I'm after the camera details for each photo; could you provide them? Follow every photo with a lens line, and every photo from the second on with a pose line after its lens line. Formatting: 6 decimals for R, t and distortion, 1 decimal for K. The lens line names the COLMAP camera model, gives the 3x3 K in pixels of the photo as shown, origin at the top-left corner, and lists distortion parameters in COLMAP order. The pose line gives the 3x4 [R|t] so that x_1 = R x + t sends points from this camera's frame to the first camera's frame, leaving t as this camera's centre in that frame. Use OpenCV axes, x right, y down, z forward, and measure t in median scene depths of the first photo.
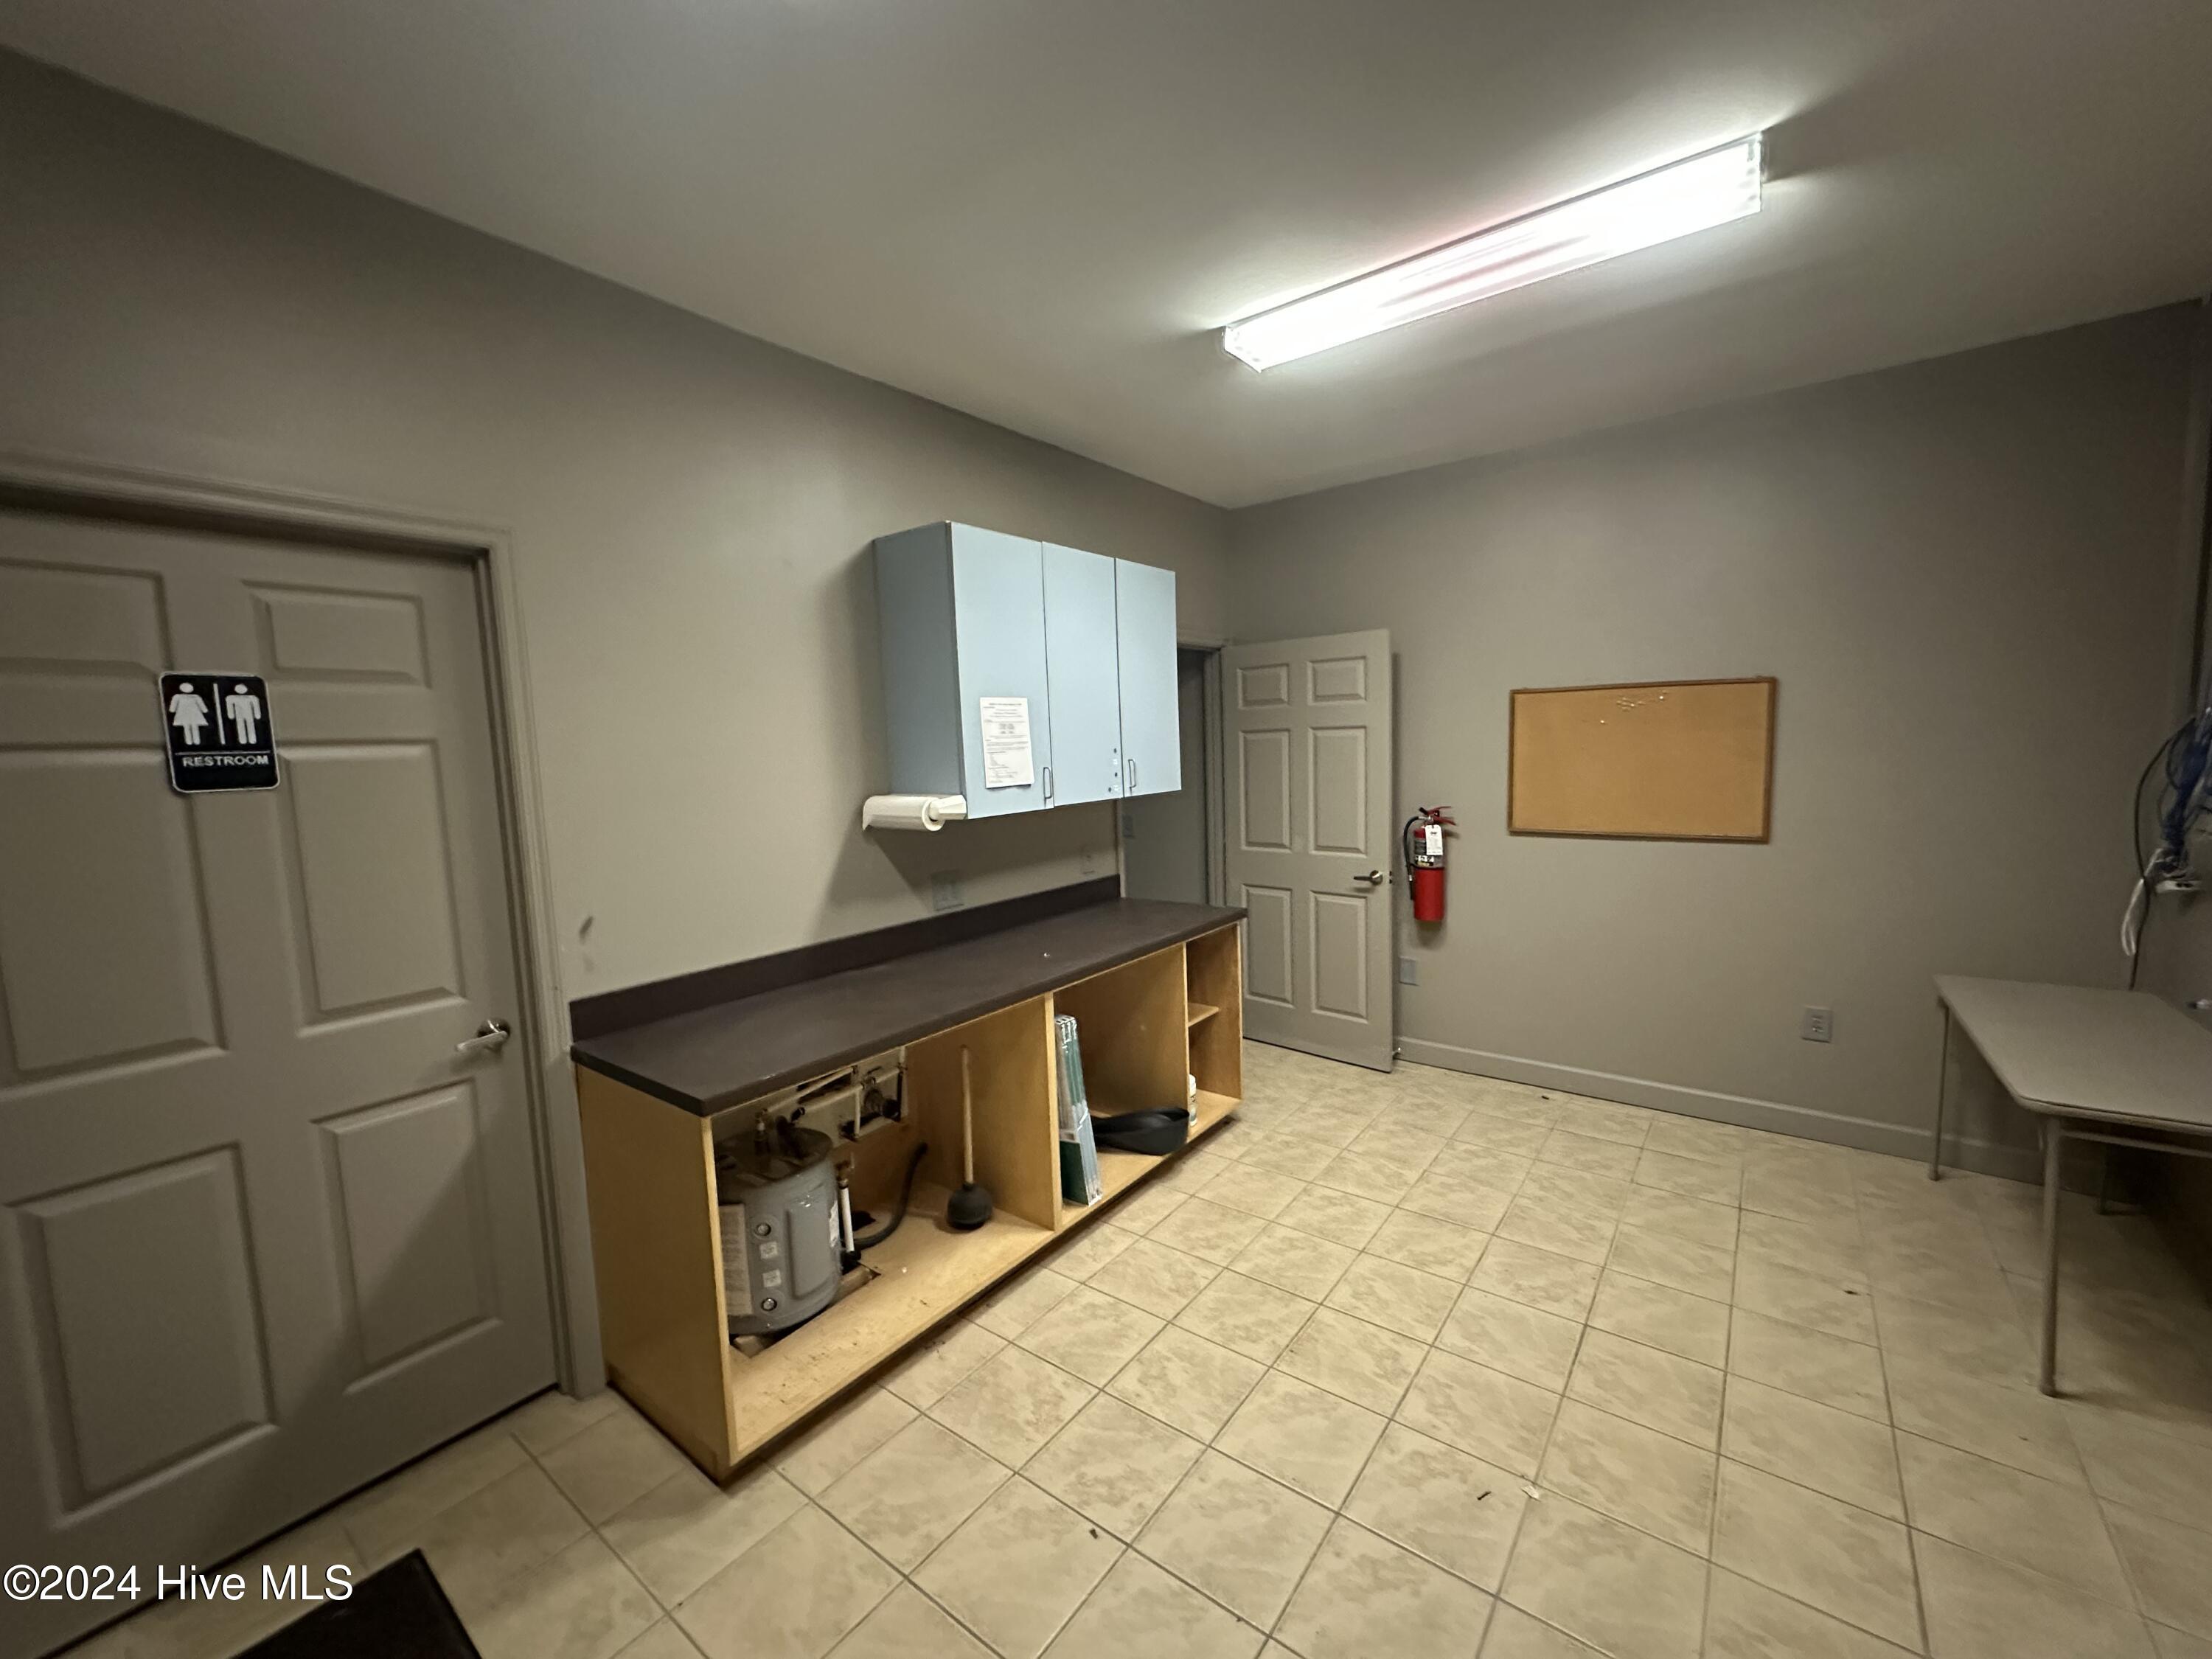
lens RADIAL K [[882.3, 0, 1106.0], [0, 882.3, 829.5], [0, 0, 1]] dist [0.002603, 0.000690]
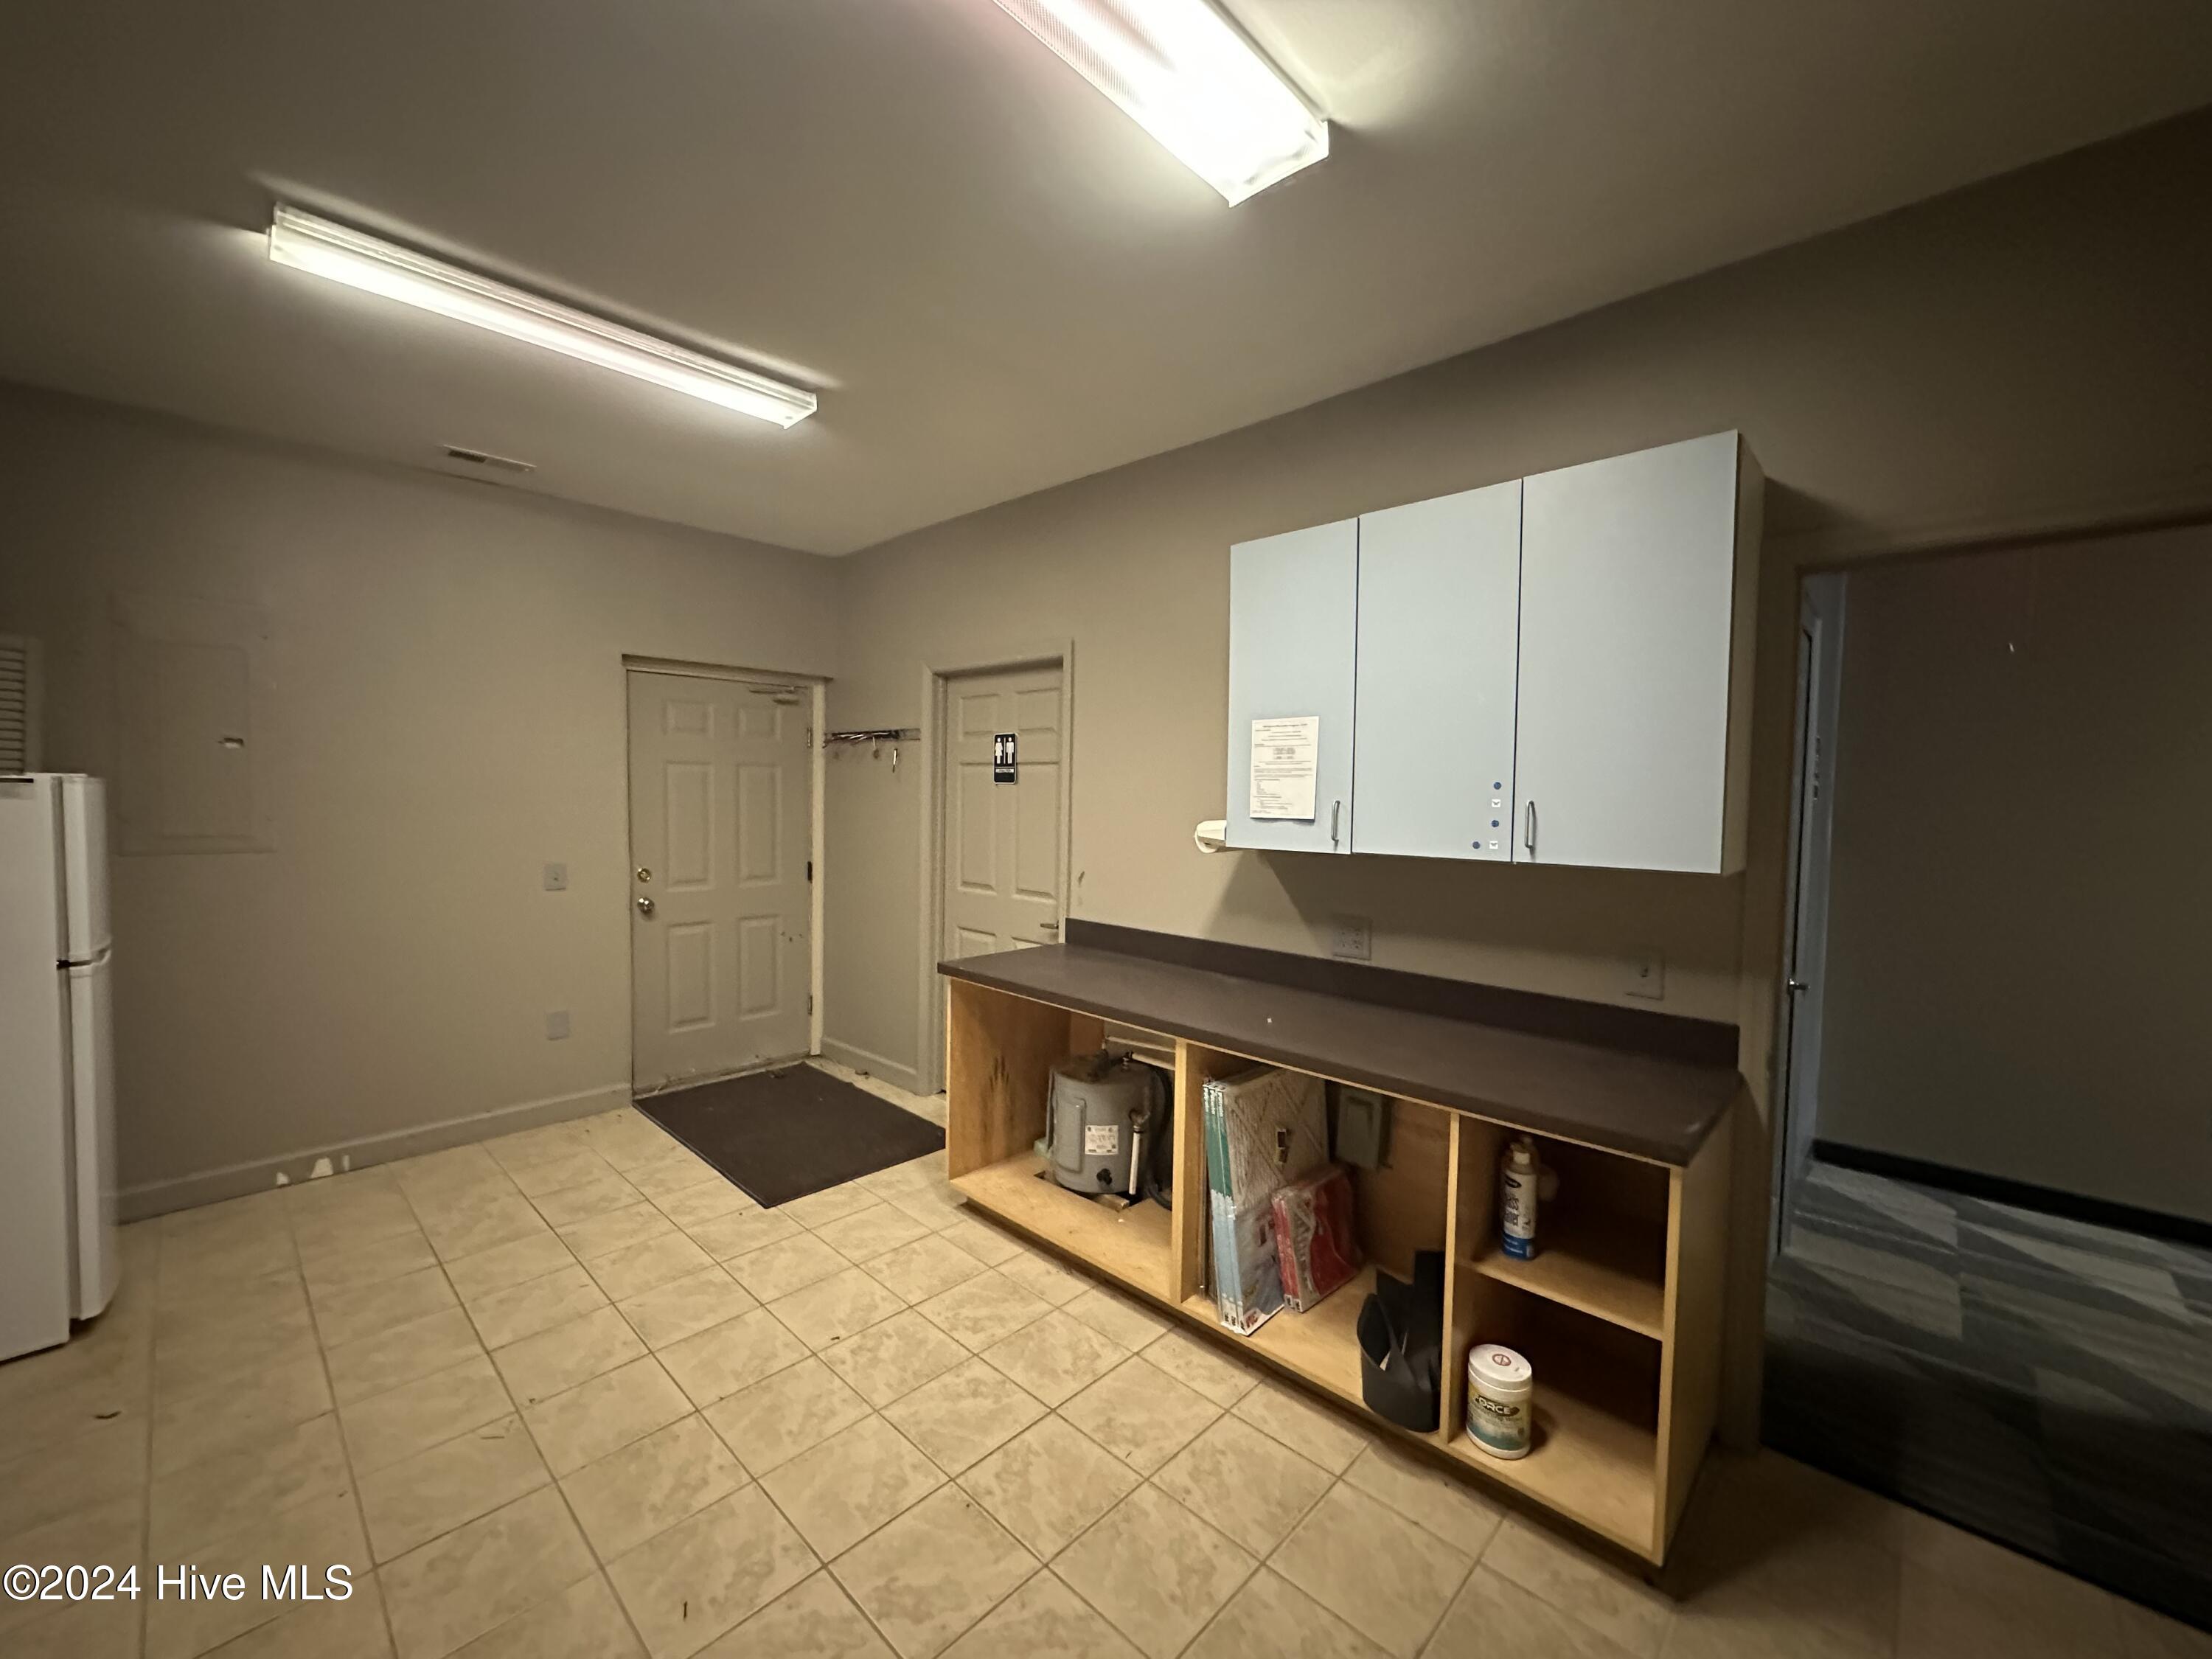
lens RADIAL K [[882.3, 0, 1106.0], [0, 882.3, 829.5], [0, 0, 1]] dist [0.002603, 0.000690]
pose [[-0.110520, 0.077005, -0.990886, 0.808471], [-0.110368, 0.989877, 0.089236, -0.100967], [0.987727, 0.119224, -0.100902, 0.951006]]
